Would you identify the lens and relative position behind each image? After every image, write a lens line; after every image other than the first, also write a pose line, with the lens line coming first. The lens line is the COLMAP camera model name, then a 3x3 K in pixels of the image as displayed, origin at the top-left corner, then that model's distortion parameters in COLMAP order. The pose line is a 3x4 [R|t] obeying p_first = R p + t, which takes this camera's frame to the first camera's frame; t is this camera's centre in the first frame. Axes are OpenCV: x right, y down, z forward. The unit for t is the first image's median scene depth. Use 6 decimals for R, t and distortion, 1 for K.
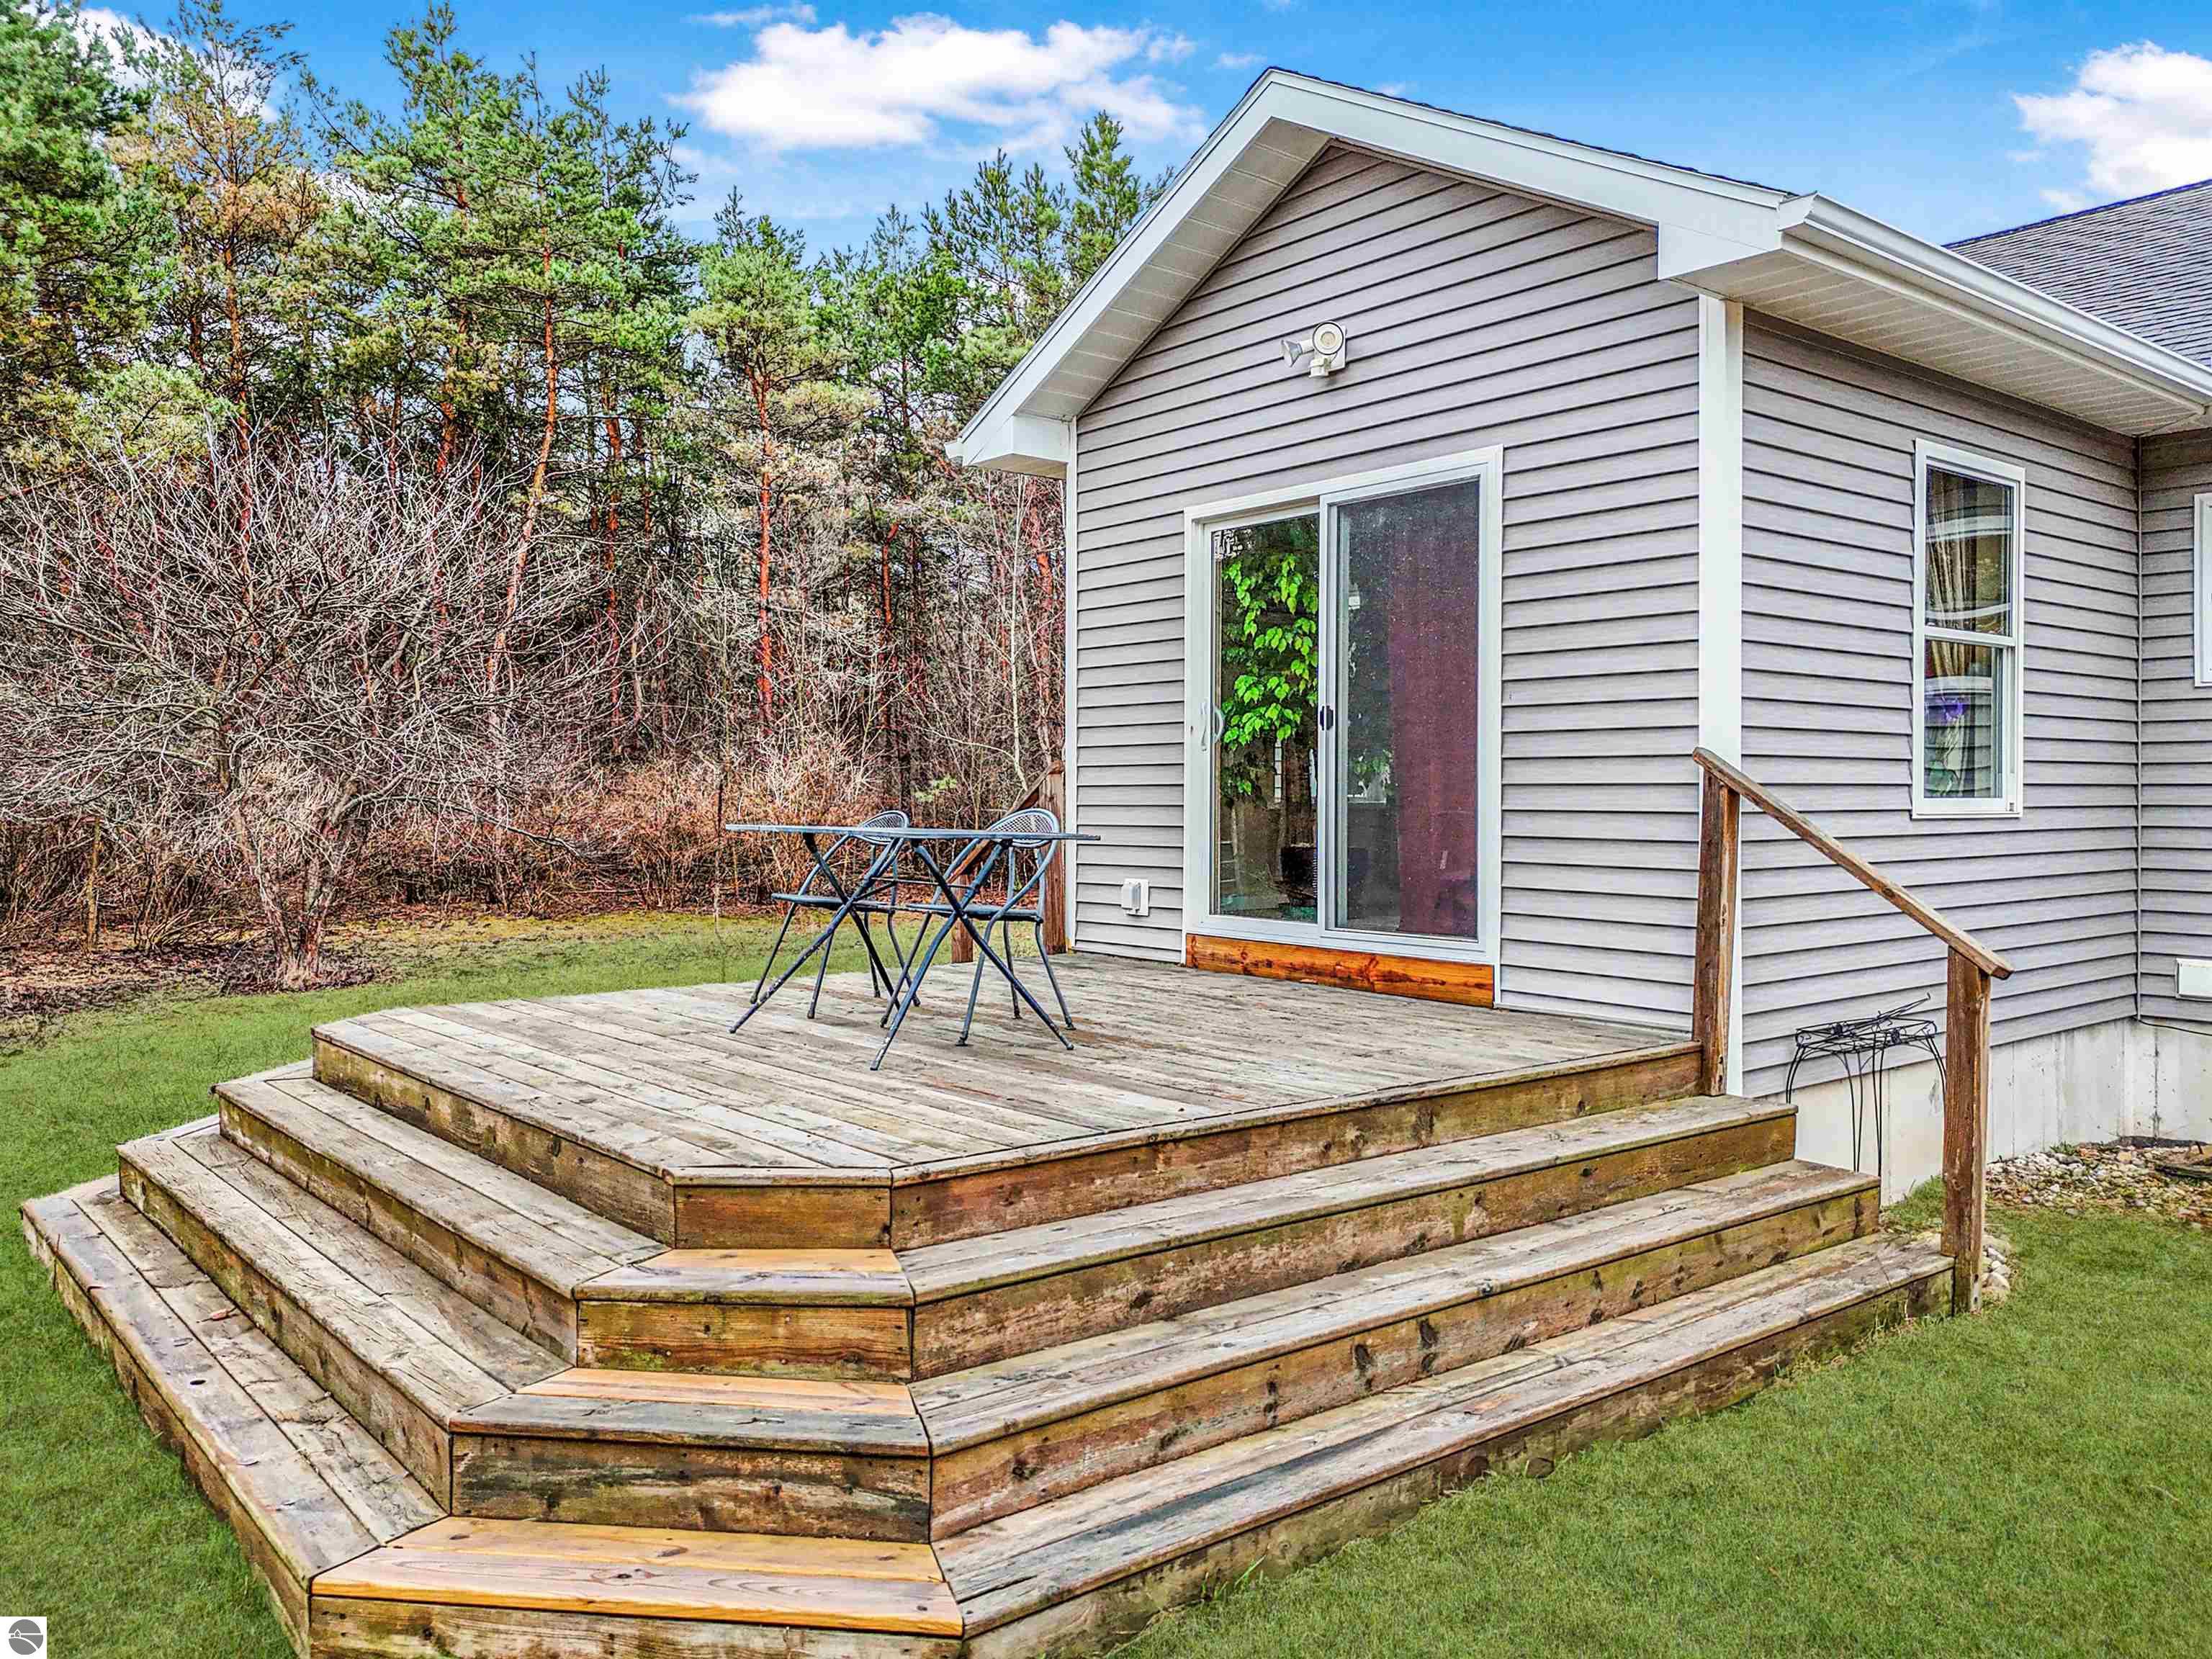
lens RADIAL K [[1658.2, 0, 1107.0], [0, 1658.2, 822.9], [0, 0, 1]] dist [0.006565, -0.002238]
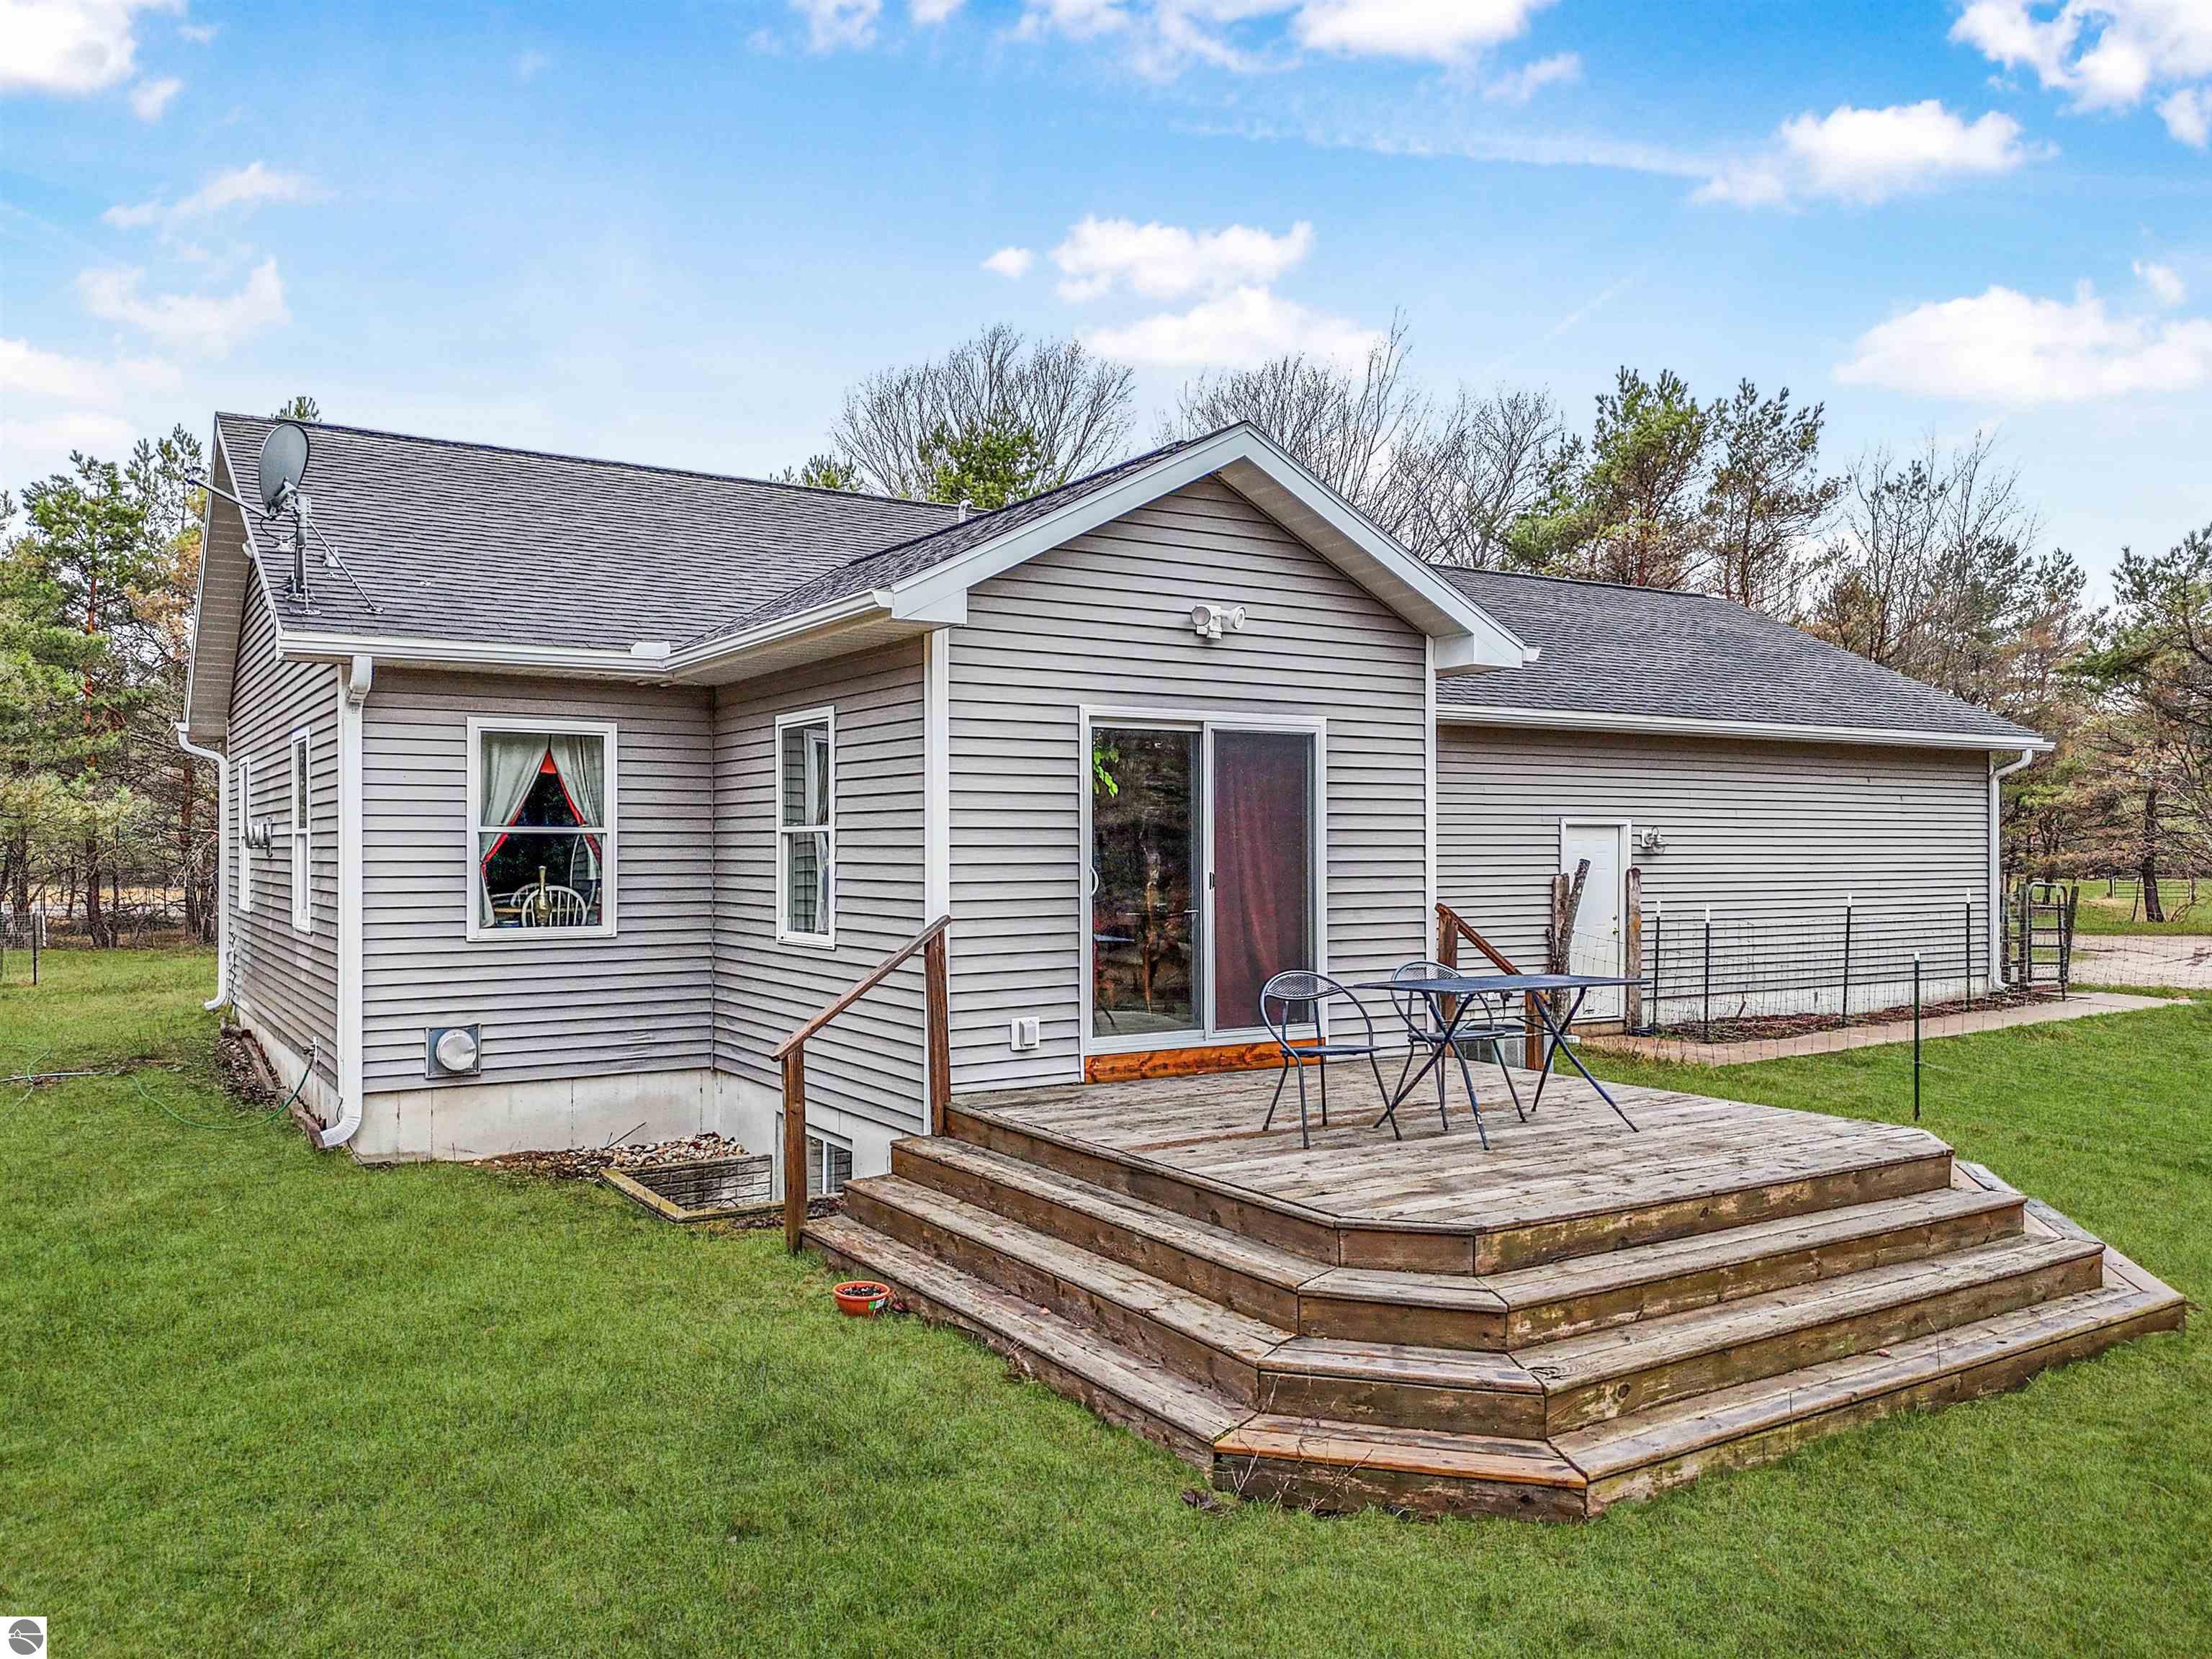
lens RADIAL K [[1658.2, 0, 1115.3], [0, 1658.2, 829.0], [0, 0, 1]] dist [0.006565, -0.002238]
pose [[0.107912, -0.003914, 0.994153, -1.272928], [0.011417, 0.999931, 0.002697, -0.112633], [-0.994095, 0.011059, 0.107949, 0.934297]]
